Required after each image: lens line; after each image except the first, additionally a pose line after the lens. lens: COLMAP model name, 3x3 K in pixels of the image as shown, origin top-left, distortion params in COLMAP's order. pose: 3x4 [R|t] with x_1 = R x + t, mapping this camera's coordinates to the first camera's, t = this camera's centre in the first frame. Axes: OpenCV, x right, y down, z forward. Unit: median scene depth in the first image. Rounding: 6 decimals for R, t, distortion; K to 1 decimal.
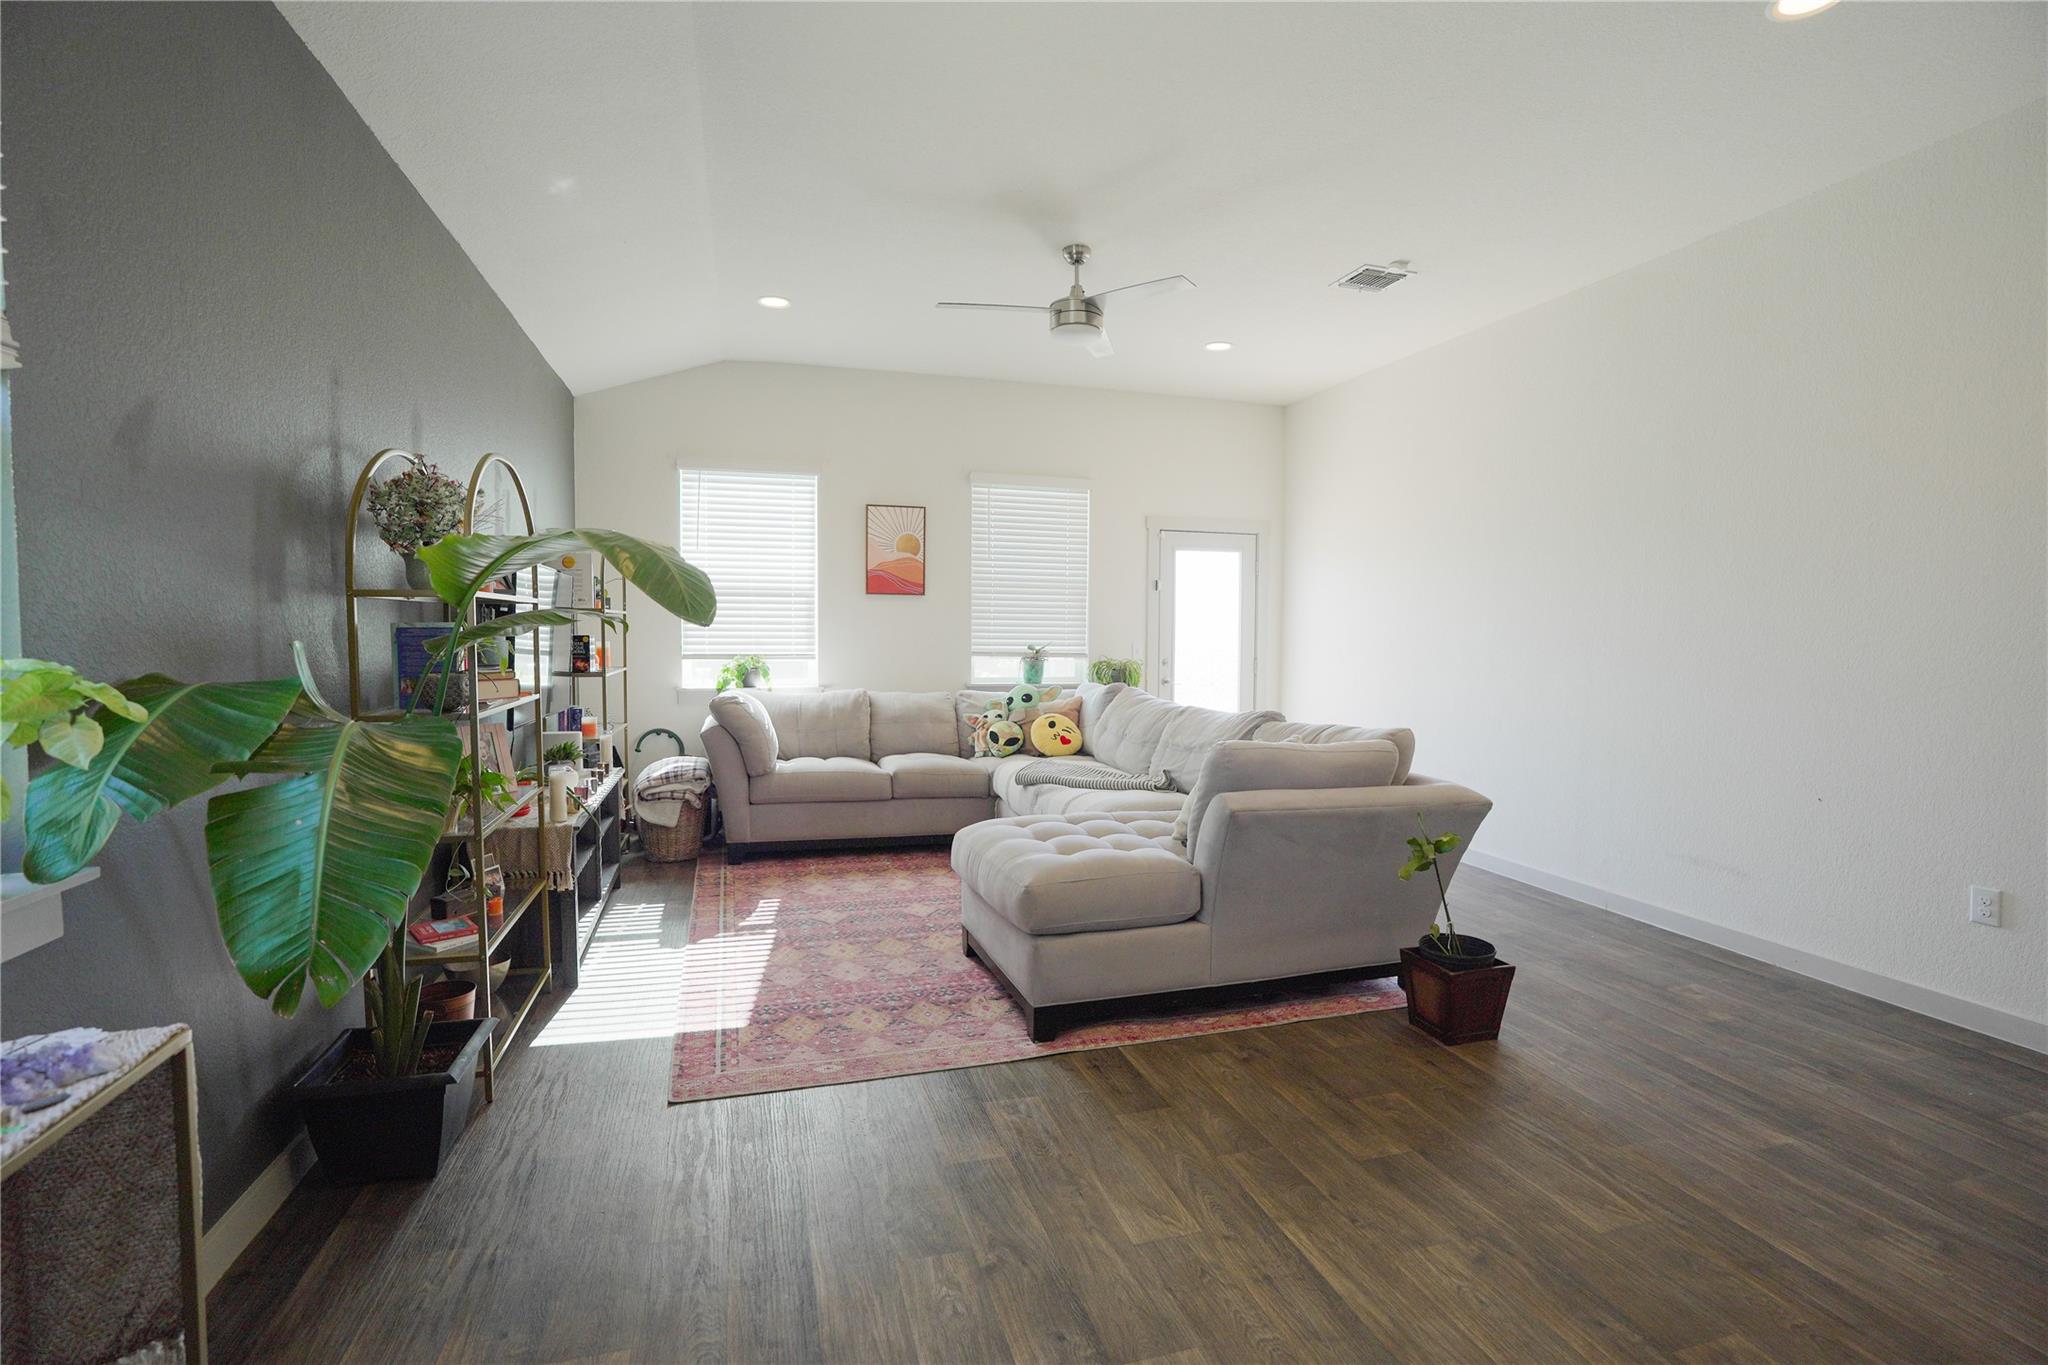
lens RADIAL K [[951.8, 0, 1024.0], [0, 951.8, 682.5], [0, 0, 1]] dist [-0.072044, 0.028946]
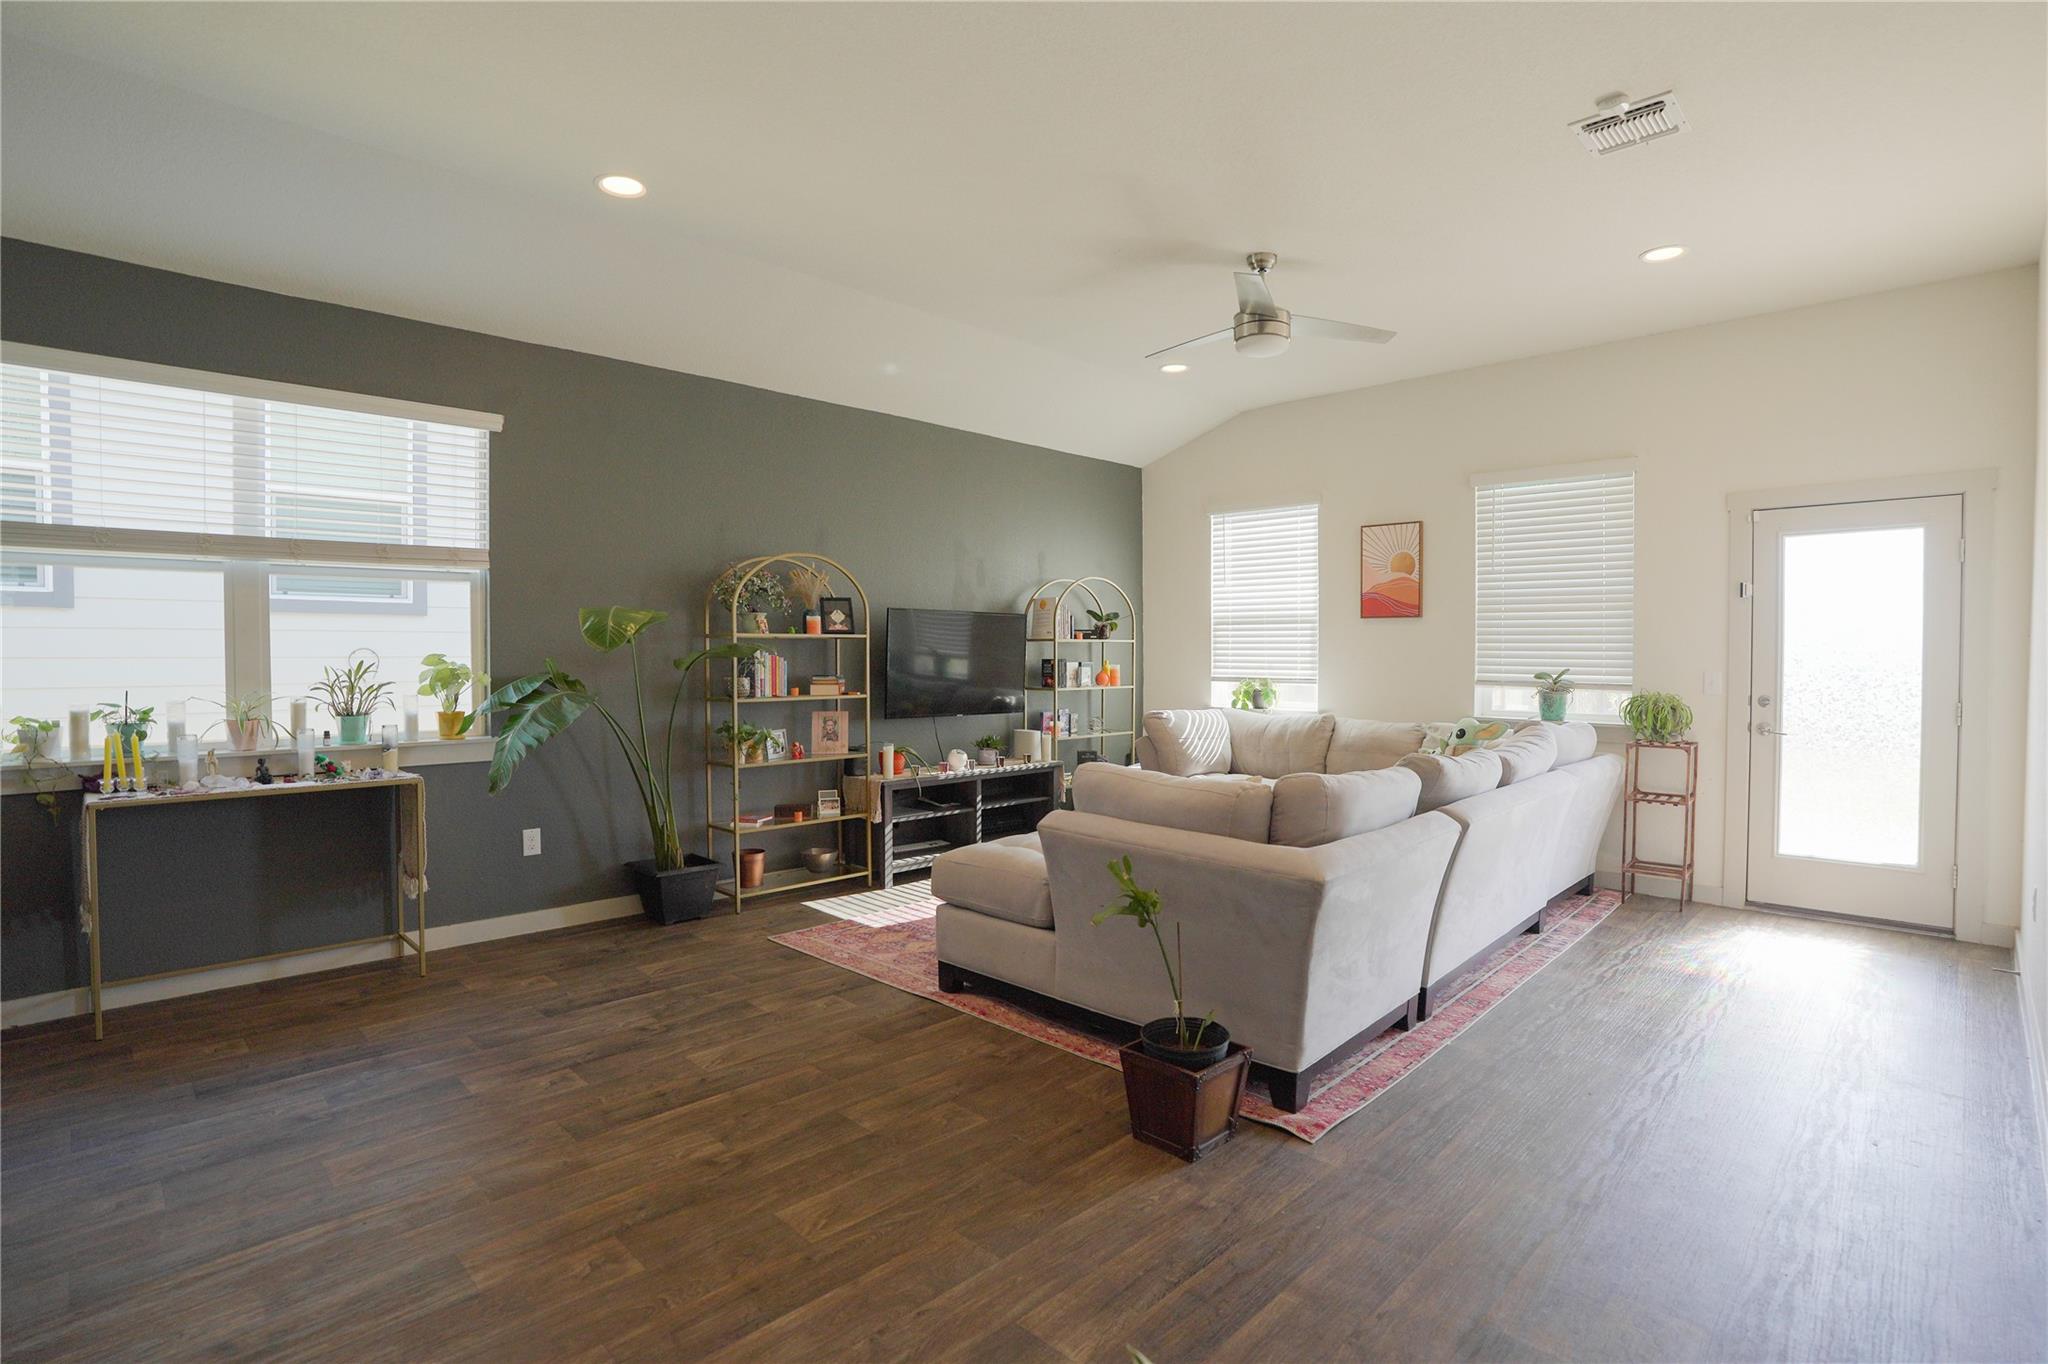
lens RADIAL K [[994.0, 0, 1024.0], [0, 994.0, 682.0], [0, 0, 1]] dist [-0.075258, 0.035313]
pose [[0.480049, 0.018981, -0.877036, 0.566767], [-0.046618, 0.998905, -0.003898, -0.008205], [0.876002, 0.042757, 0.480408, 0.222687]]
